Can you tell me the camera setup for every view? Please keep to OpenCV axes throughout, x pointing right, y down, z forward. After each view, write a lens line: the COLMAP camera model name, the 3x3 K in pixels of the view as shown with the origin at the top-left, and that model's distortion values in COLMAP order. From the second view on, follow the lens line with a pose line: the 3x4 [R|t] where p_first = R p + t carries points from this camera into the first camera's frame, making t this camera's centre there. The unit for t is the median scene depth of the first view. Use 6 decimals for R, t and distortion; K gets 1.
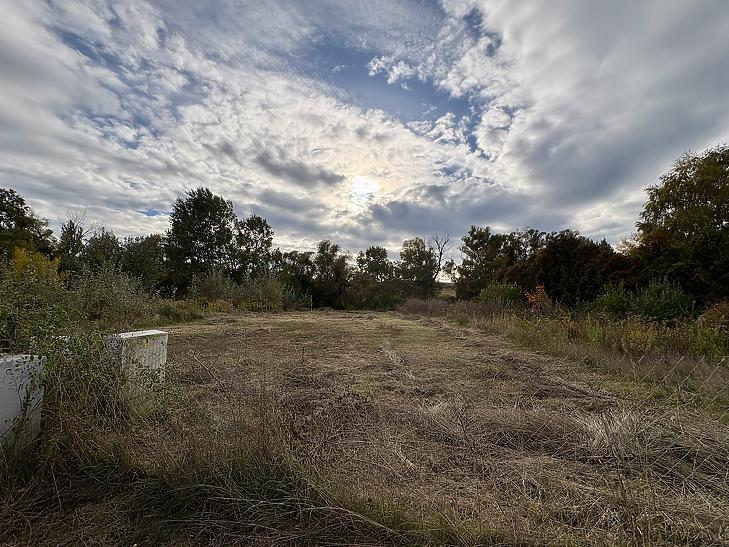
lens RADIAL K [[291.2, 0, 361.8], [0, 291.2, 280.3], [0, 0, 1]] dist [0.010076, -0.003568]
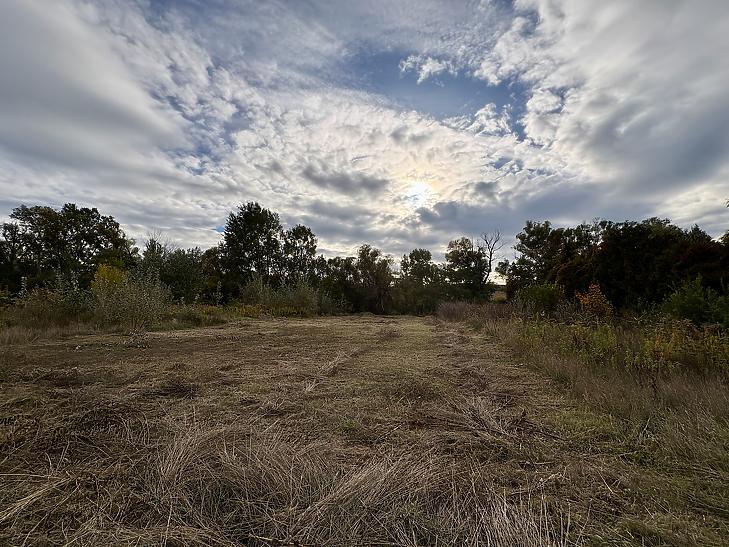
lens RADIAL K [[291.2, 0, 362.0], [0, 291.2, 273.3], [0, 0, 1]] dist [0.010076, -0.003568]
pose [[0.981290, -0.031906, -0.189875, 0.057635], [0.023845, 0.998721, -0.044592, 0.003942], [0.191055, 0.039230, 0.980795, 0.020429]]
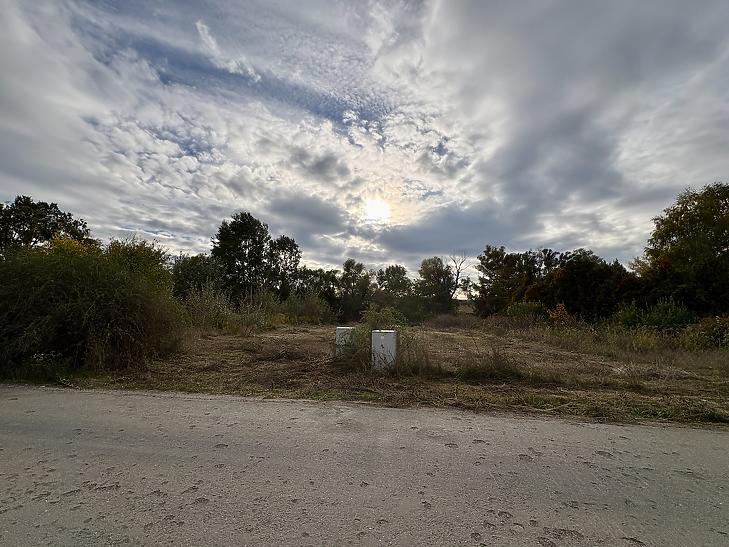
lens RADIAL K [[291.2, 0, 362.5], [0, 291.2, 279.9], [0, 0, 1]] dist [0.010076, -0.003568]
pose [[0.999652, 0.004696, -0.025963, -0.063131], [-0.006155, 0.998388, -0.056419, -0.001891], [0.025656, 0.056560, 0.998070, -0.076266]]
